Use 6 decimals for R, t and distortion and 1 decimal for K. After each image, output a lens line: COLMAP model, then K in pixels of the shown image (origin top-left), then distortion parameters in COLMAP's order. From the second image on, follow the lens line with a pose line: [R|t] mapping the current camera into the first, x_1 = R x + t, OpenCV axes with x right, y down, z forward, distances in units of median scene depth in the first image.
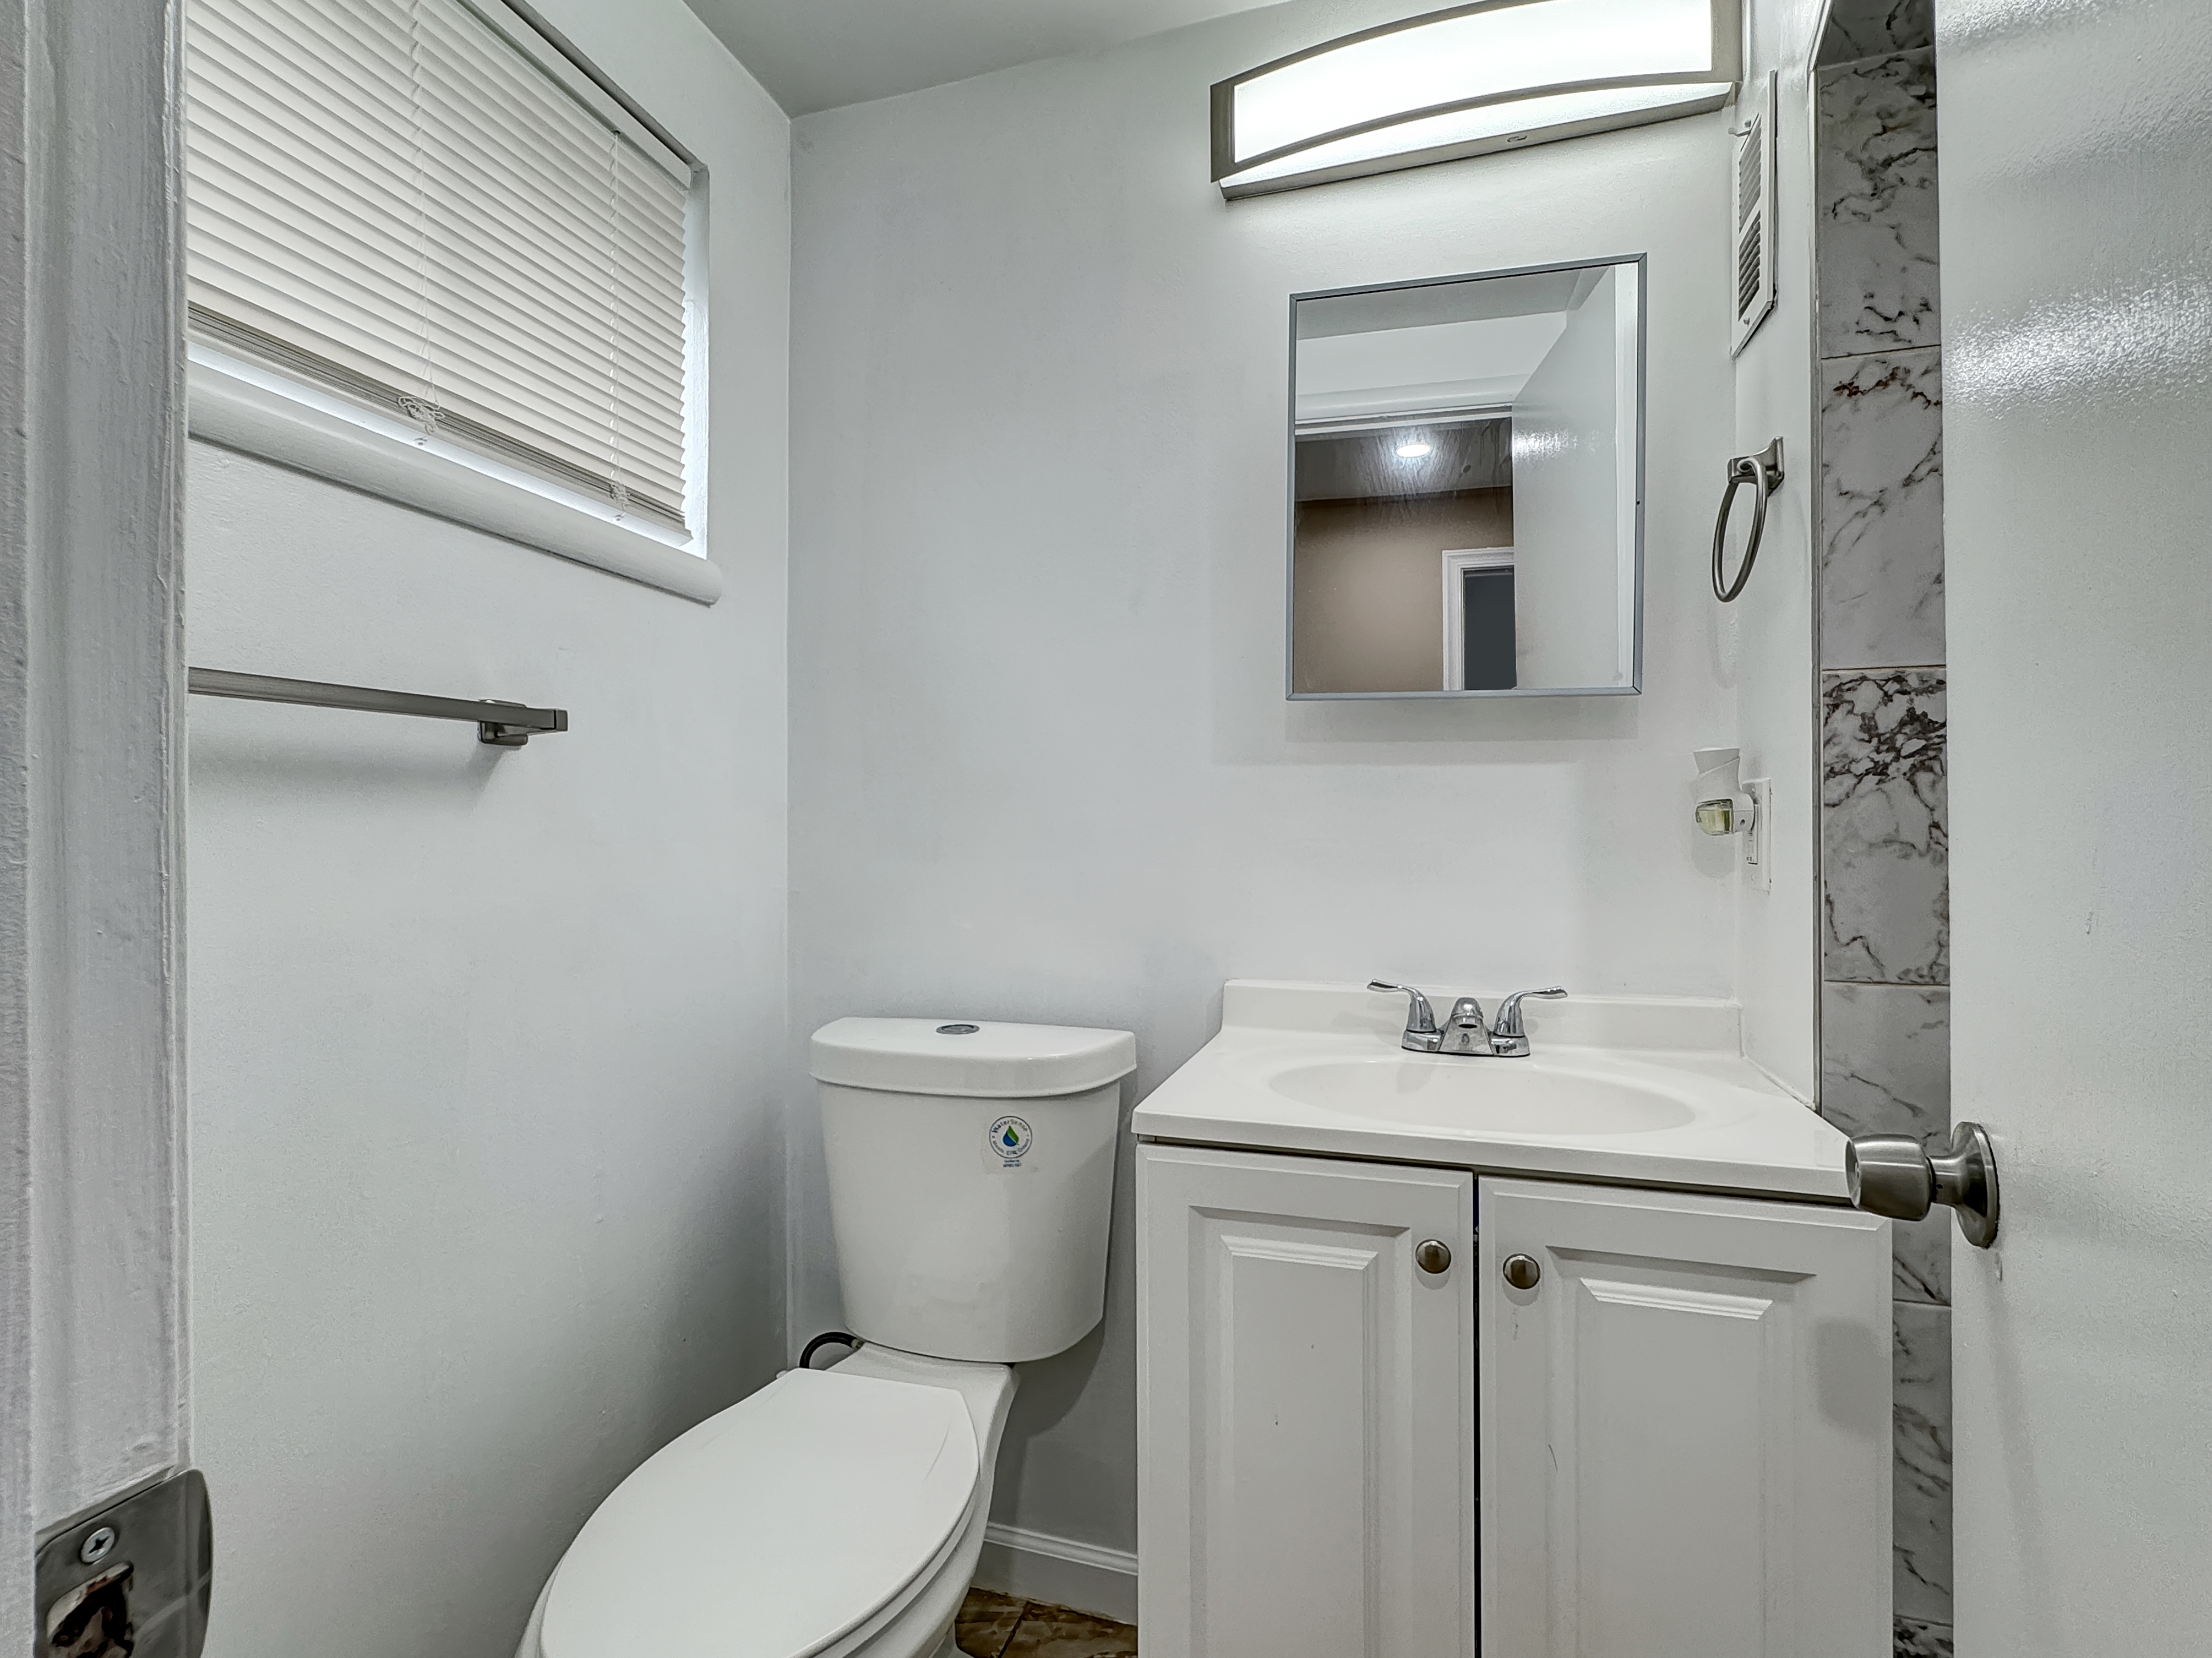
lens RADIAL K [[1078.9, 0, 1104.3], [0, 1078.9, 822.5], [0, 0, 1]] dist [-0.000475, 0.000484]
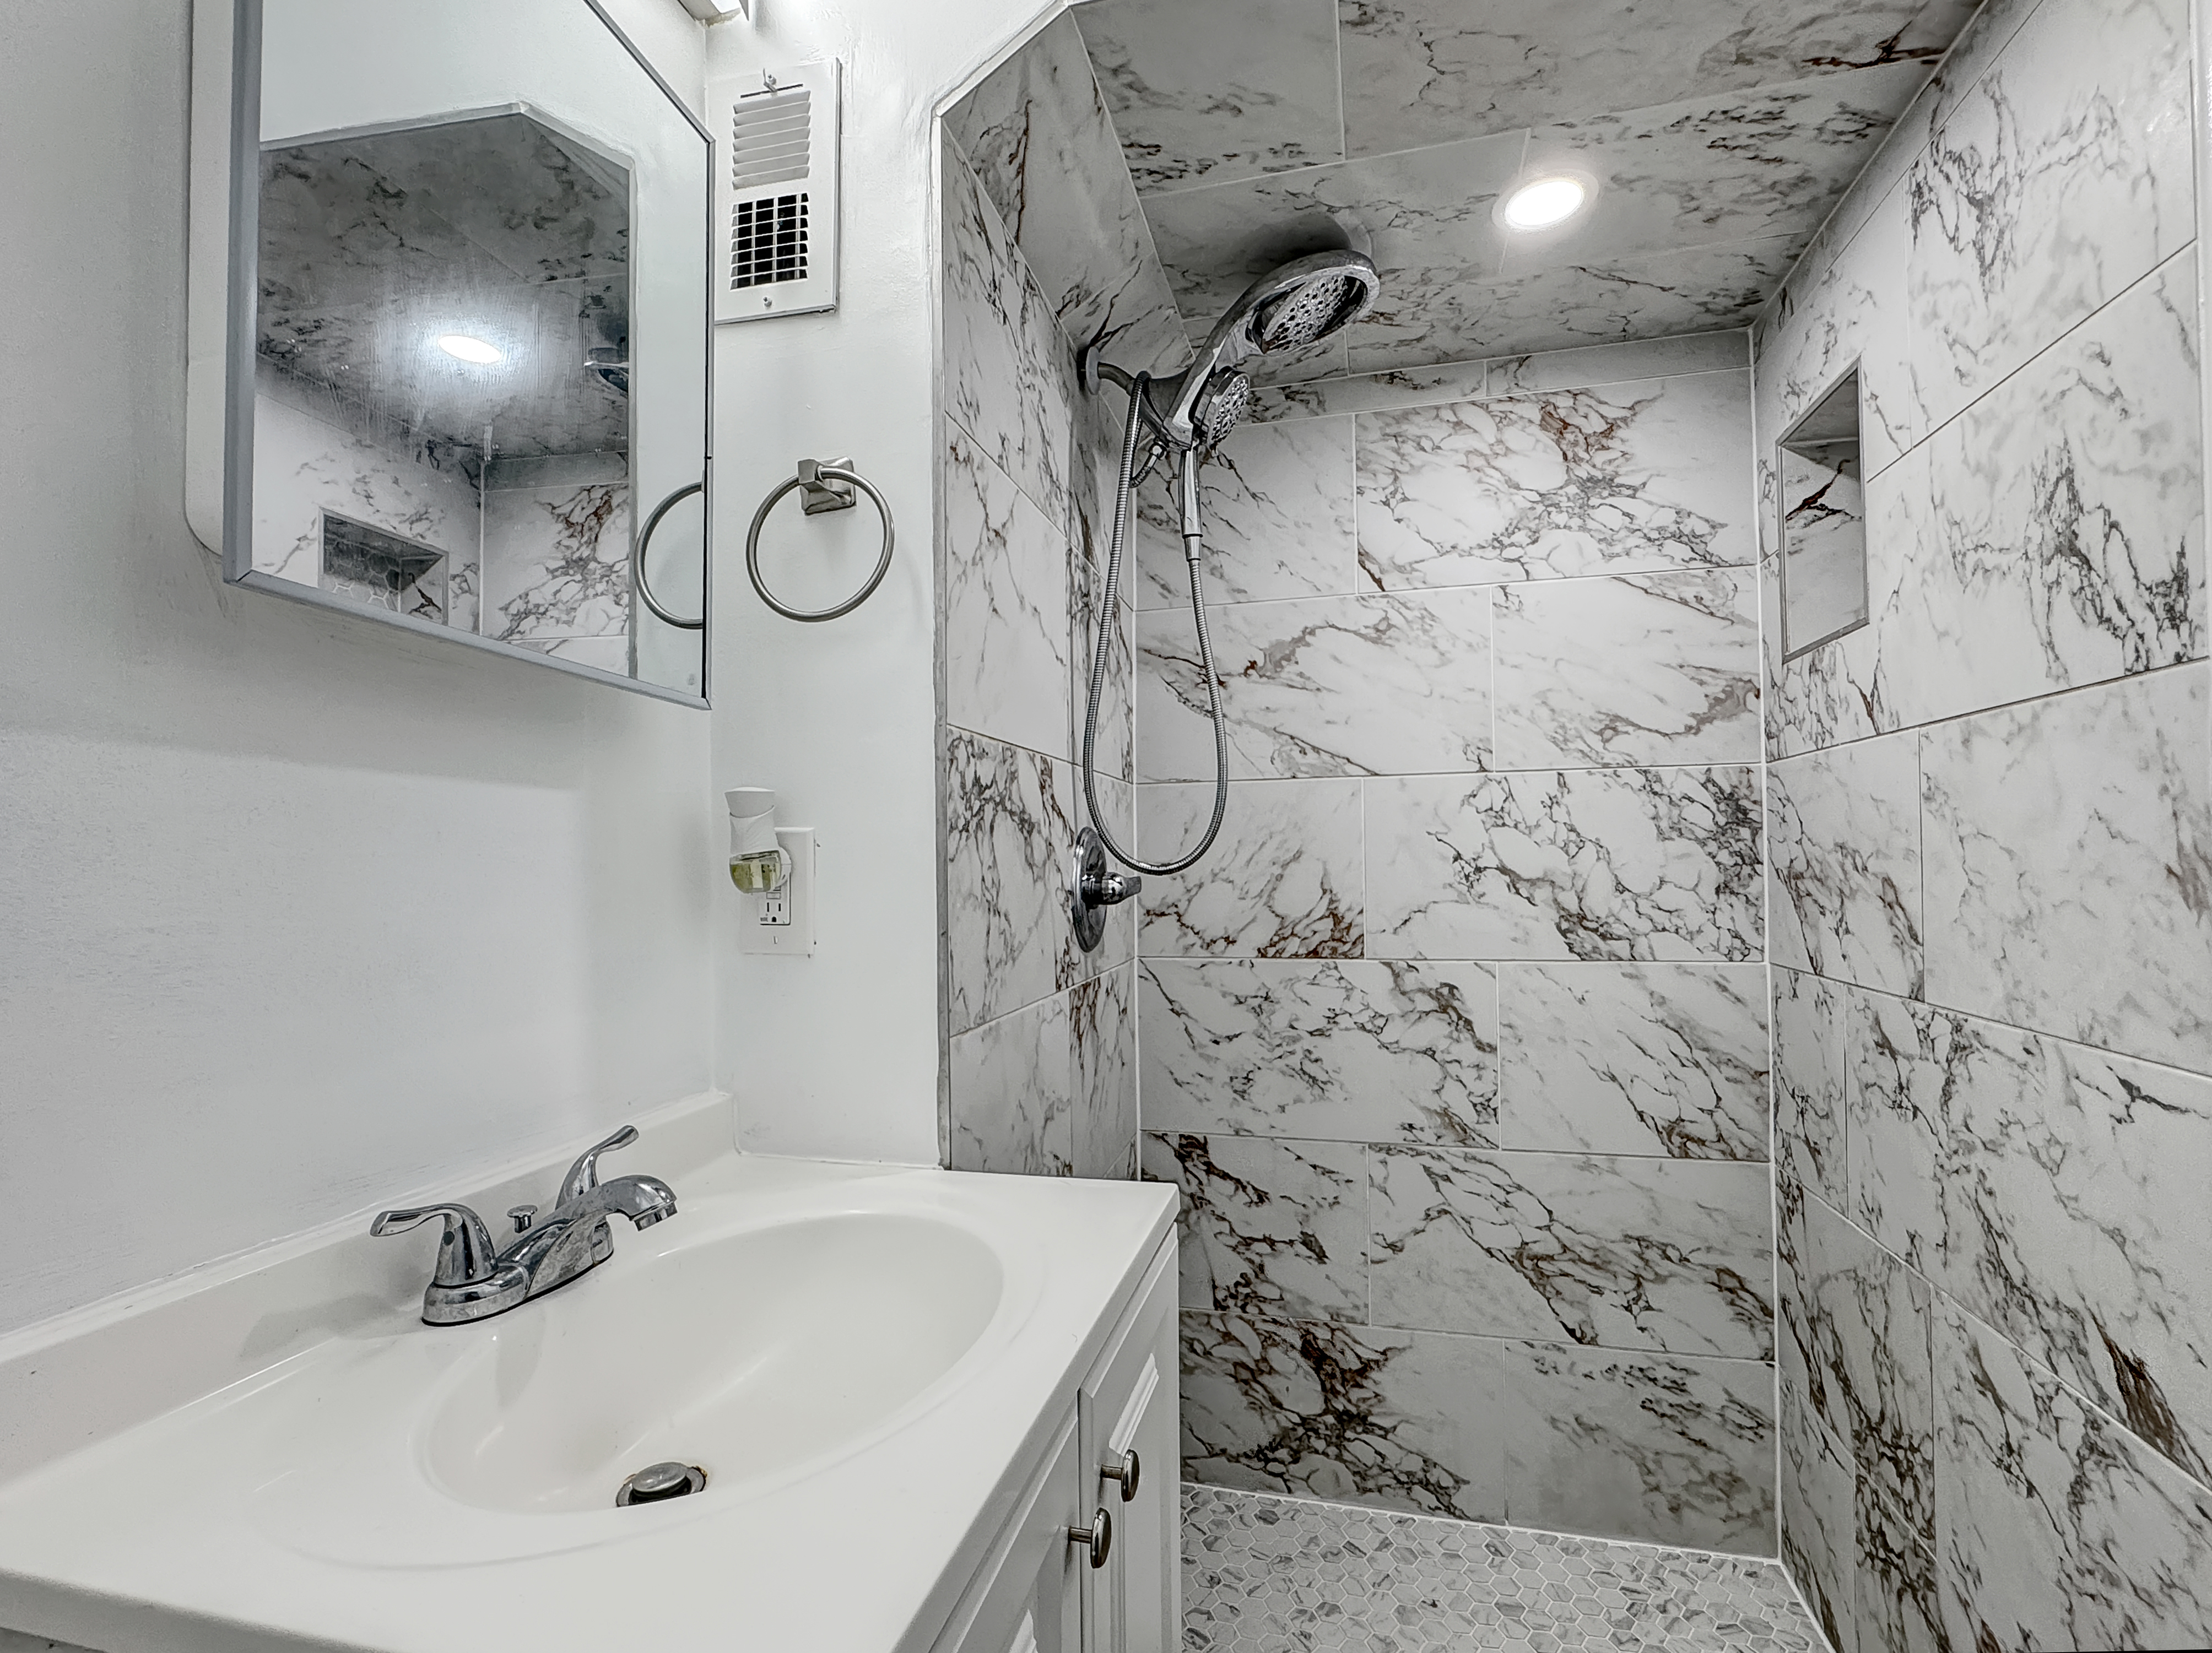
lens RADIAL K [[1078.8, 0, 1104.3], [0, 1078.8, 820.0], [0, 0, 1]] dist [-0.000475, 0.000484]
pose [[-0.070534, 0.038660, 0.996760, -0.275089], [-0.002208, 0.999240, -0.038913, -0.011646], [-0.997507, -0.004946, -0.070395, 0.752420]]
